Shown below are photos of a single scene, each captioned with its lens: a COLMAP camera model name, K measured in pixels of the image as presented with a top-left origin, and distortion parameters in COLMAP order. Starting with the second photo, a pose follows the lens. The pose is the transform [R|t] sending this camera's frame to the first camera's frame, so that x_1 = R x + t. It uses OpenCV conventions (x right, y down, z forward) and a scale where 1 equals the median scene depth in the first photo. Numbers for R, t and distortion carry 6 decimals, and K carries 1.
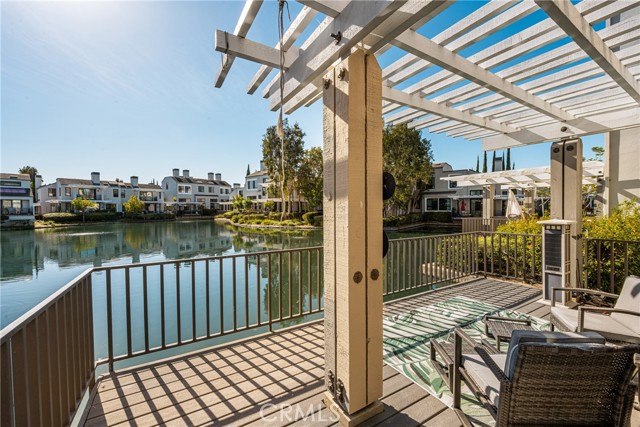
lens RADIAL K [[255.4, 0, 313.3], [0, 255.4, 212.6], [0, 0, 1]] dist [0.000546, -0.000106]
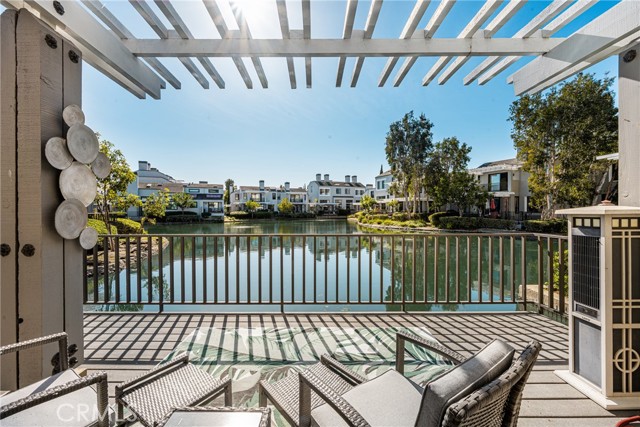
lens RADIAL K [[255.4, 0, 320.2], [0, 255.4, 213.0], [0, 0, 1]] dist [0.000546, -0.000106]
pose [[0.865297, 0.010344, -0.501153, 0.063349], [-0.011933, 0.999929, 0.000035, 0.003941], [0.501118, 0.005950, 0.865359, 0.029475]]
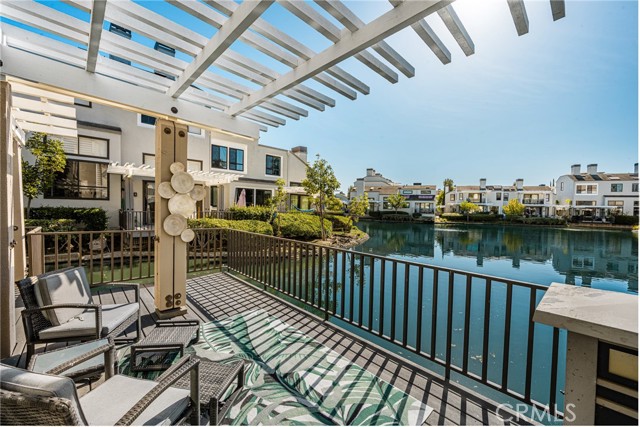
lens RADIAL K [[255.4, 0, 328.7], [0, 255.4, 213.9], [0, 0, 1]] dist [0.000546, -0.000106]
pose [[0.247384, 0.038832, -0.968139, 0.090361], [-0.046174, 0.998534, 0.028253, -0.001574], [0.967817, 0.037713, 0.248814, 0.067512]]
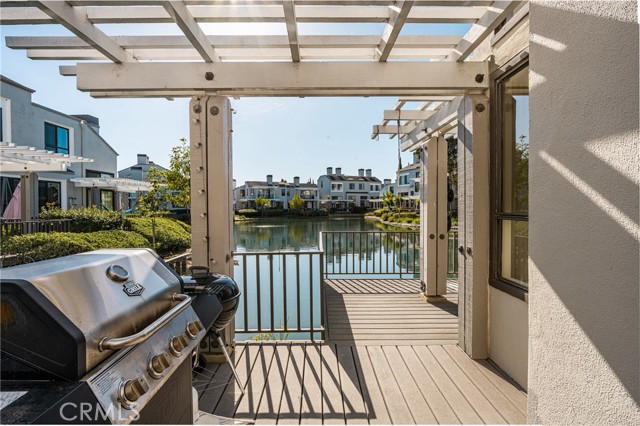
lens RADIAL K [[293.0, 0, 322.8], [0, 293.0, 214.1], [0, 0, 1]] dist [0.000690, 0.000312]
pose [[0.873404, 0.015371, -0.486753, 0.022658], [-0.009894, 0.999856, 0.013822, 0.001016], [0.486895, -0.007256, 0.873430, -0.067157]]
